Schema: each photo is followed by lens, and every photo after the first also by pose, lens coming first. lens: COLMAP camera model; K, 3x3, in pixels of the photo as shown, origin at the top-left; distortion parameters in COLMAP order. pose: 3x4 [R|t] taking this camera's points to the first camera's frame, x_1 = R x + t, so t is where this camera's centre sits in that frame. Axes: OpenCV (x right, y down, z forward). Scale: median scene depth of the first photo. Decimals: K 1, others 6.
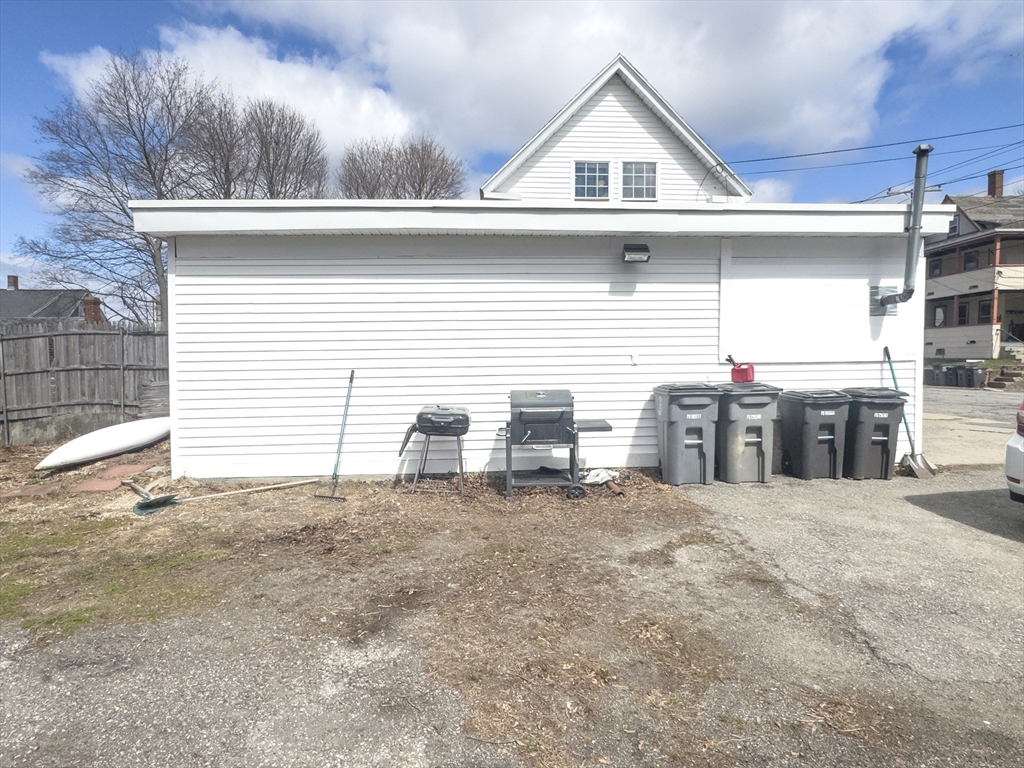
lens RADIAL K [[602.4, 0, 512.9], [0, 602.4, 385.0], [0, 0, 1]] dist [-0.001079, -0.000283]
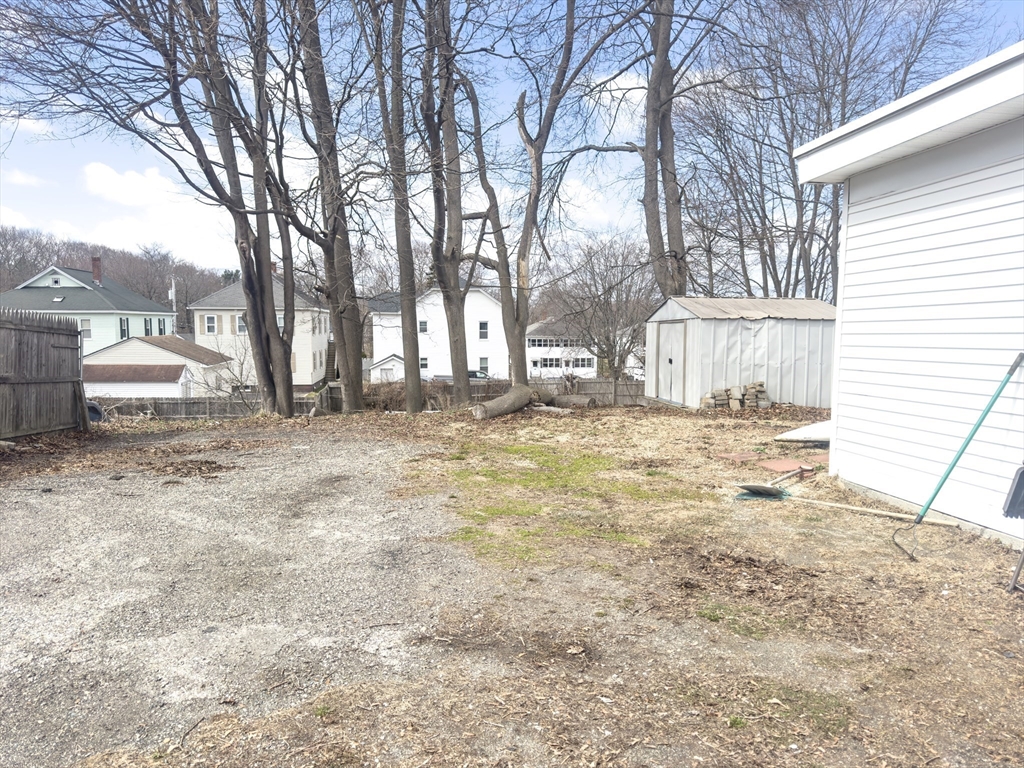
lens RADIAL K [[718.8, 0, 512.5], [0, 718.8, 380.0], [0, 0, 1]] dist [0.013130, -0.014936]
pose [[0.103911, 0.081598, -0.991234, 0.379117], [-0.050788, 0.995764, 0.076647, -0.028269], [0.993289, 0.042379, 0.107615, 0.465092]]
